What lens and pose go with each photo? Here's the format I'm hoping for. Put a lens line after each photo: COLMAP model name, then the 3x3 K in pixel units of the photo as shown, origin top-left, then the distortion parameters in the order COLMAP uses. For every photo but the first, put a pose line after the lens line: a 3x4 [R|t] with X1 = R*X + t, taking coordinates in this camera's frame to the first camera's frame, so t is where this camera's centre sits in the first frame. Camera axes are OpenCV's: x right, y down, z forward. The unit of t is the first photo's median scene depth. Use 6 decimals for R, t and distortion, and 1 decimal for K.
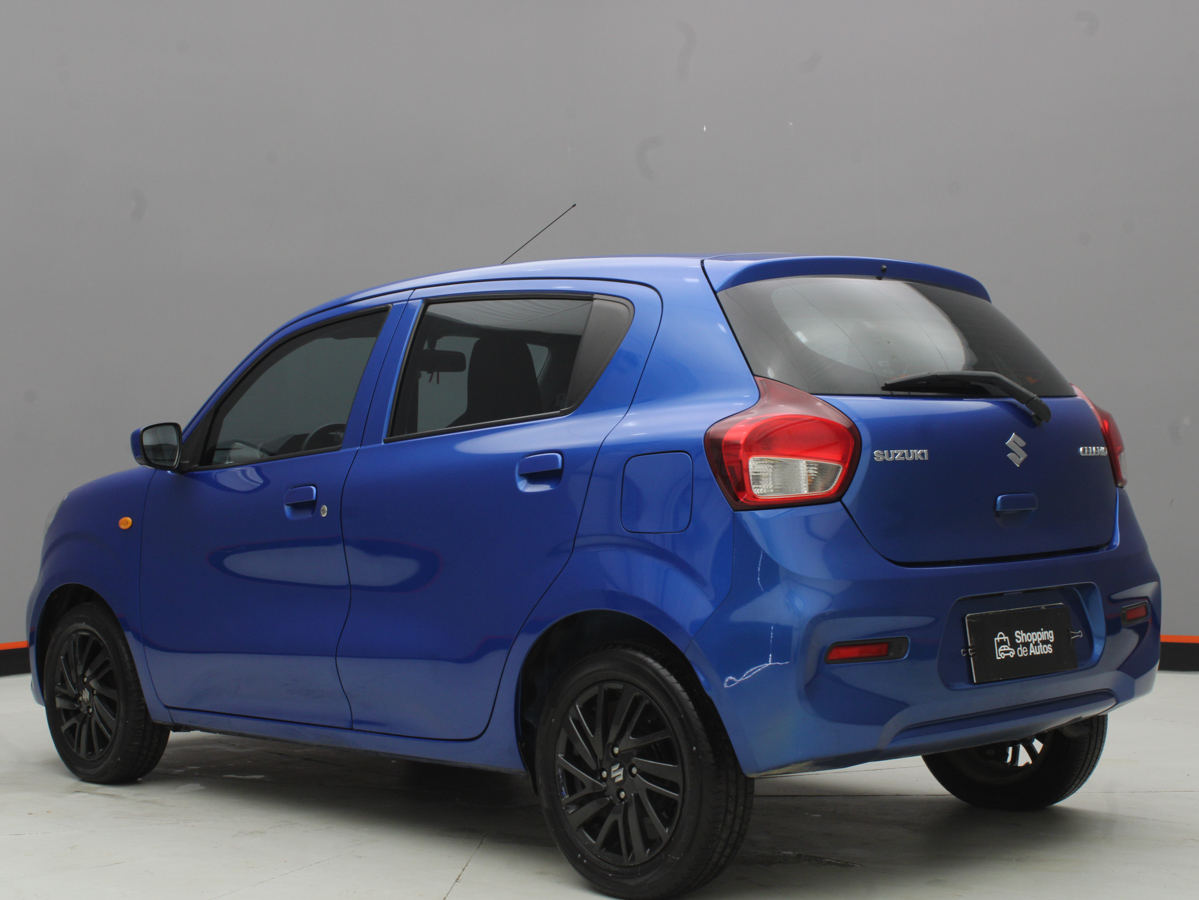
lens RADIAL K [[1872.4, 0, 599.5], [0, 1872.4, 450.0], [0, 0, 1]] dist [-0.043332, -0.152000]
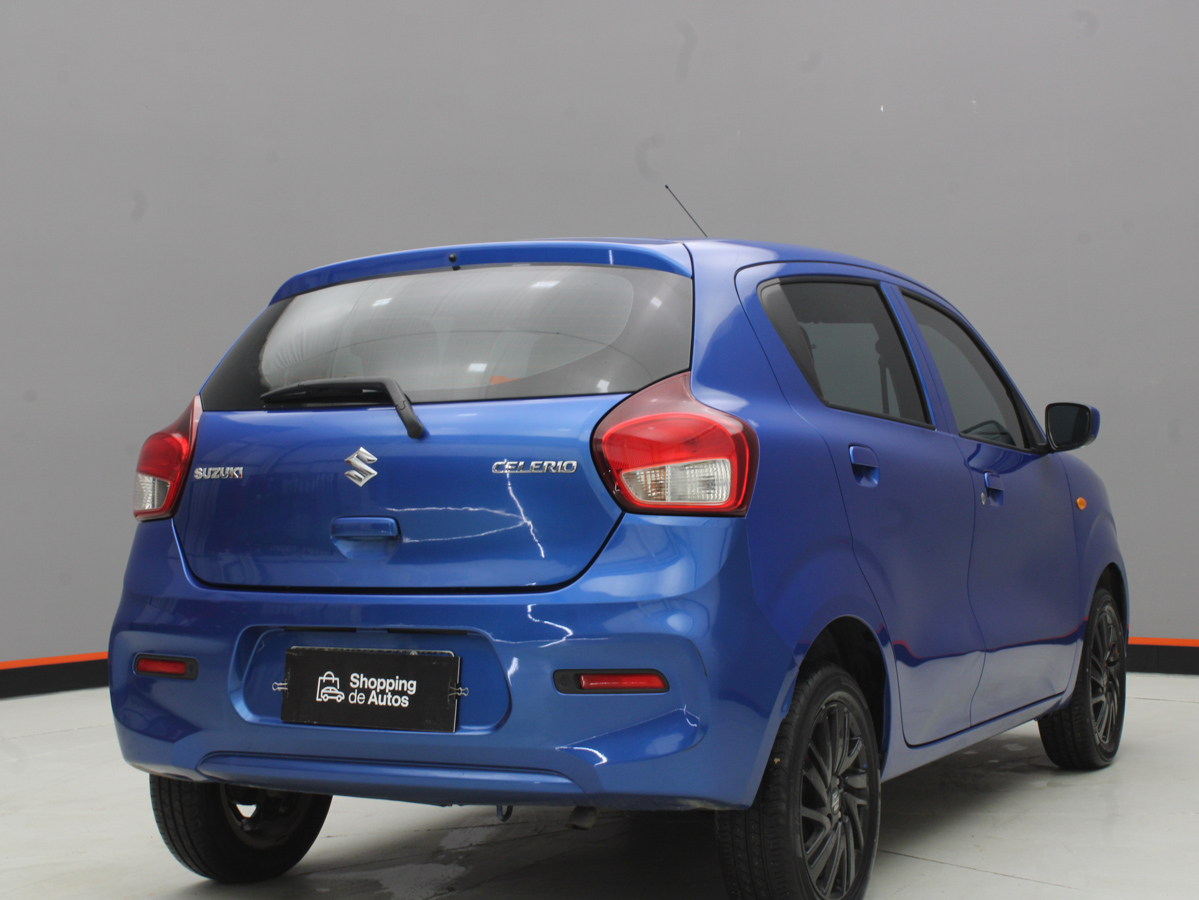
lens RADIAL K [[2030.3, 0, 599.5], [0, 2030.3, 450.0], [0, 0, 1]] dist [-0.046153, -0.033619]
pose [[0.342437, 0.006165, -0.939521, 1.165876], [0.016090, 0.999793, 0.012425, -0.018169], [0.939403, -0.019372, 0.342267, 0.790398]]
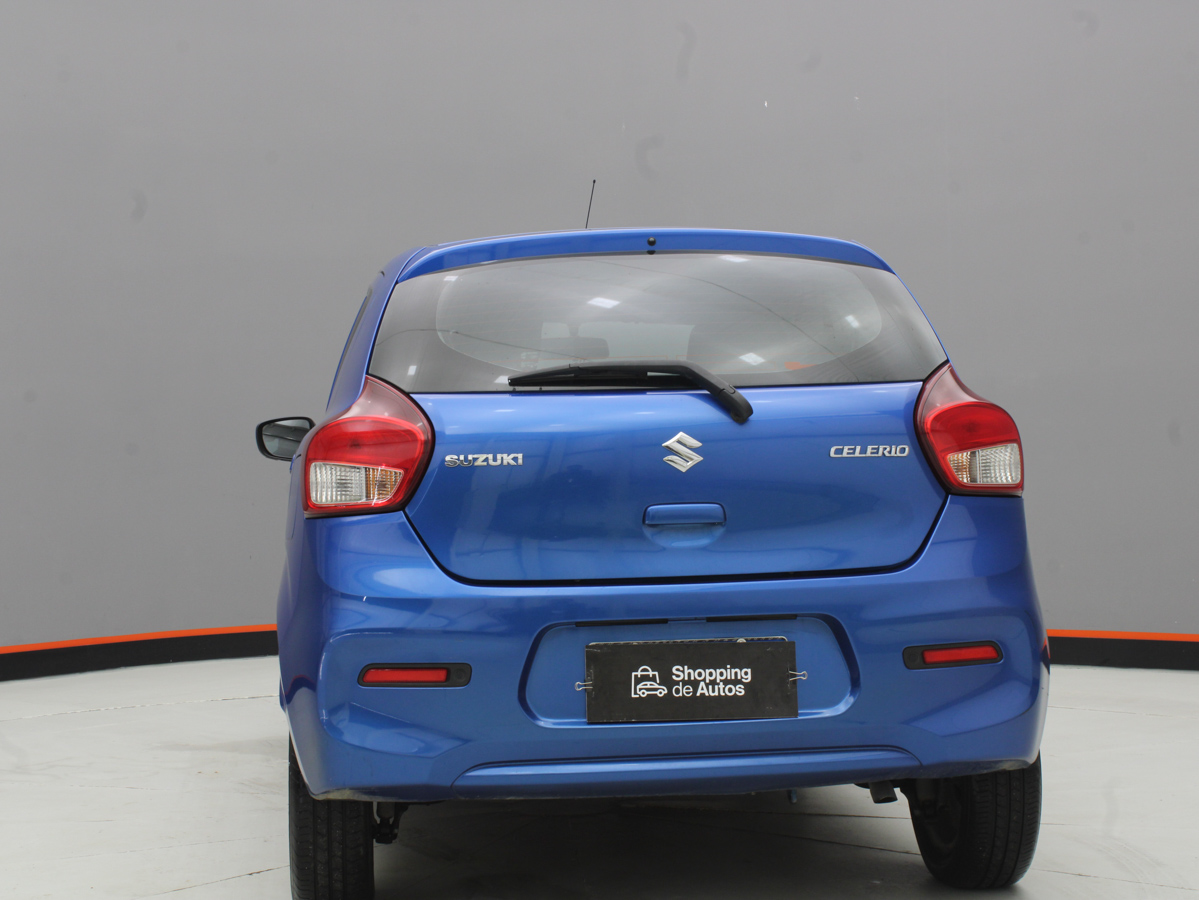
lens RADIAL K [[2030.3, 0, 599.5], [0, 2030.3, 450.0], [0, 0, 1]] dist [-0.046153, -0.033619]
pose [[0.803200, -0.001232, -0.595708, 0.749829], [0.009286, 0.999902, 0.010452, -0.011052], [0.595637, -0.013927, 0.803133, 0.243164]]
